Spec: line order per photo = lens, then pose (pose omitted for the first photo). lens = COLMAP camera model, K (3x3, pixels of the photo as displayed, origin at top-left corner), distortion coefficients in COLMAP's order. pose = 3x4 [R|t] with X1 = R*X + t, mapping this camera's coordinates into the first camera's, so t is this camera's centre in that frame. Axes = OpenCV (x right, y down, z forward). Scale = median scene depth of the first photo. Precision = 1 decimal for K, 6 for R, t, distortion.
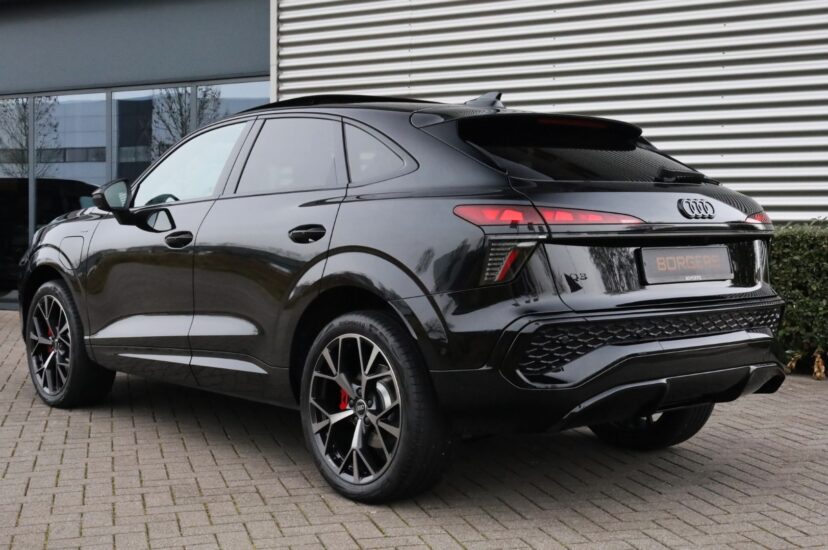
lens RADIAL K [[1131.0, 0, 414.0], [0, 1131.0, 275.0], [0, 0, 1]] dist [0.003882, 0.042530]
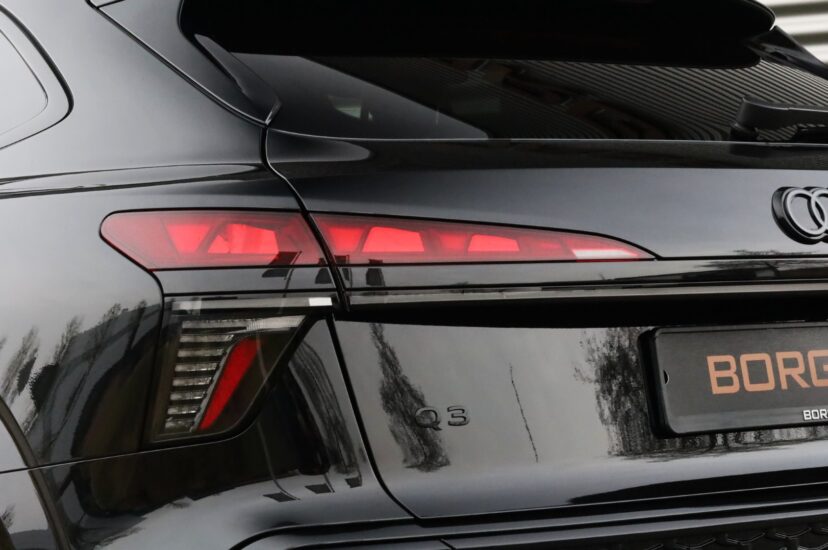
lens RADIAL K [[2036.6, 0, 414.0], [0, 2036.6, 275.0], [0, 0, 1]] dist [0.030291, 0.091545]
pose [[0.992915, -0.010535, -0.118359, 0.191600], [0.005859, 0.999191, -0.039781, -0.015379], [0.118683, 0.038806, 0.992174, 0.354425]]
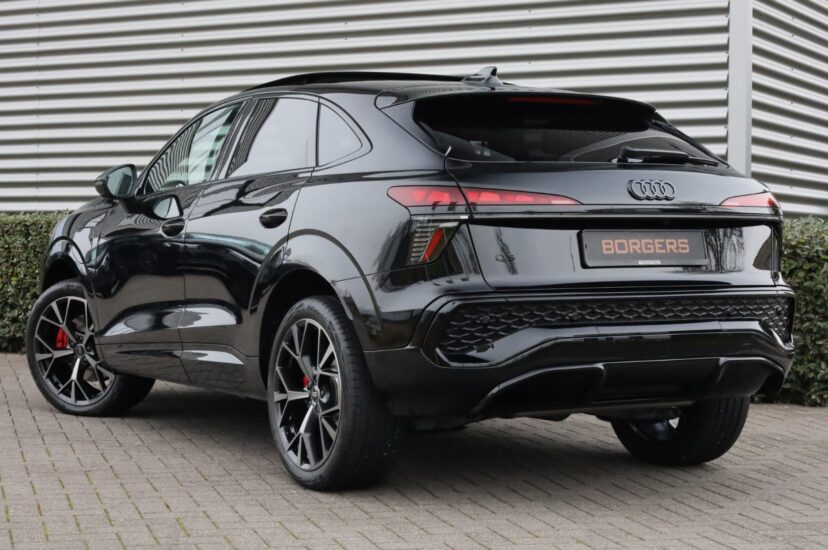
lens RADIAL K [[1759.8, 0, 414.0], [0, 1759.8, 275.0], [0, 0, 1]] dist [-0.024692, 0.026048]
pose [[0.982358, 0.004756, -0.186951, 0.324822], [-0.008851, 0.999739, -0.021072, 0.045768], [0.186802, 0.022355, 0.982143, -0.489125]]
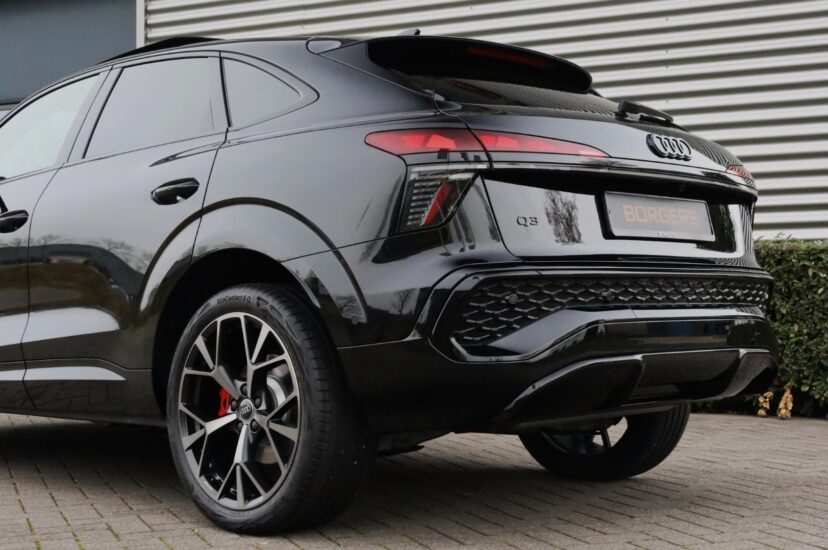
lens RADIAL K [[1271.8, 0, 414.0], [0, 1271.8, 275.0], [0, 0, 1]] dist [0.005163, 0.003932]
pose [[0.996377, -0.009927, 0.084468, -0.005725], [0.016389, 0.996960, -0.076166, 0.094497], [-0.083455, 0.077274, 0.993511, 0.130331]]
